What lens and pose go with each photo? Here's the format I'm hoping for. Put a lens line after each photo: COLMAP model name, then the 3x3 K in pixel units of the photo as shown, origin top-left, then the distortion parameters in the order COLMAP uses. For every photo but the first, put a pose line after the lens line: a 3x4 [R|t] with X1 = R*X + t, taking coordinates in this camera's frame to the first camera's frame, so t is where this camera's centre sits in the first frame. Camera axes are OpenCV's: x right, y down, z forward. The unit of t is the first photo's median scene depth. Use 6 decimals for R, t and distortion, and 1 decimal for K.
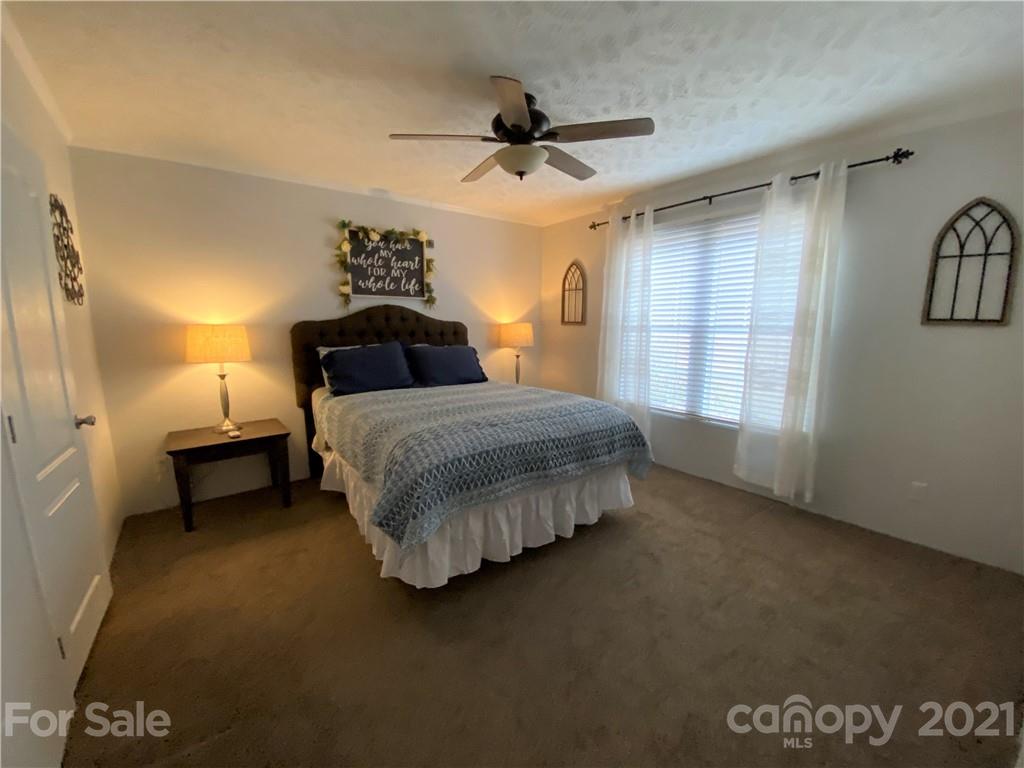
lens RADIAL K [[411.5, 0, 510.2], [0, 411.5, 388.0], [0, 0, 1]] dist [0.022488, -0.022292]
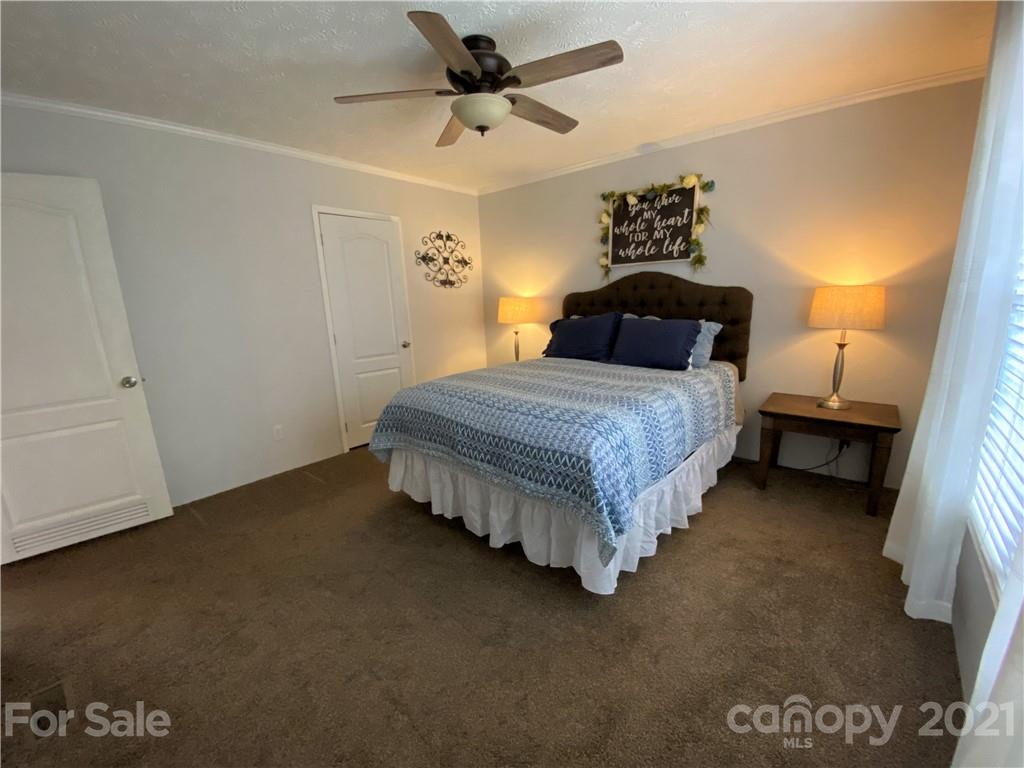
lens RADIAL K [[411.5, 0, 510.2], [0, 411.5, 388.0], [0, 0, 1]] dist [0.022488, -0.022292]
pose [[0.211729, 0.200249, -0.956594, 0.584085], [-0.122655, 0.976490, 0.177266, -0.074882], [0.969601, 0.079799, 0.231313, 0.517948]]
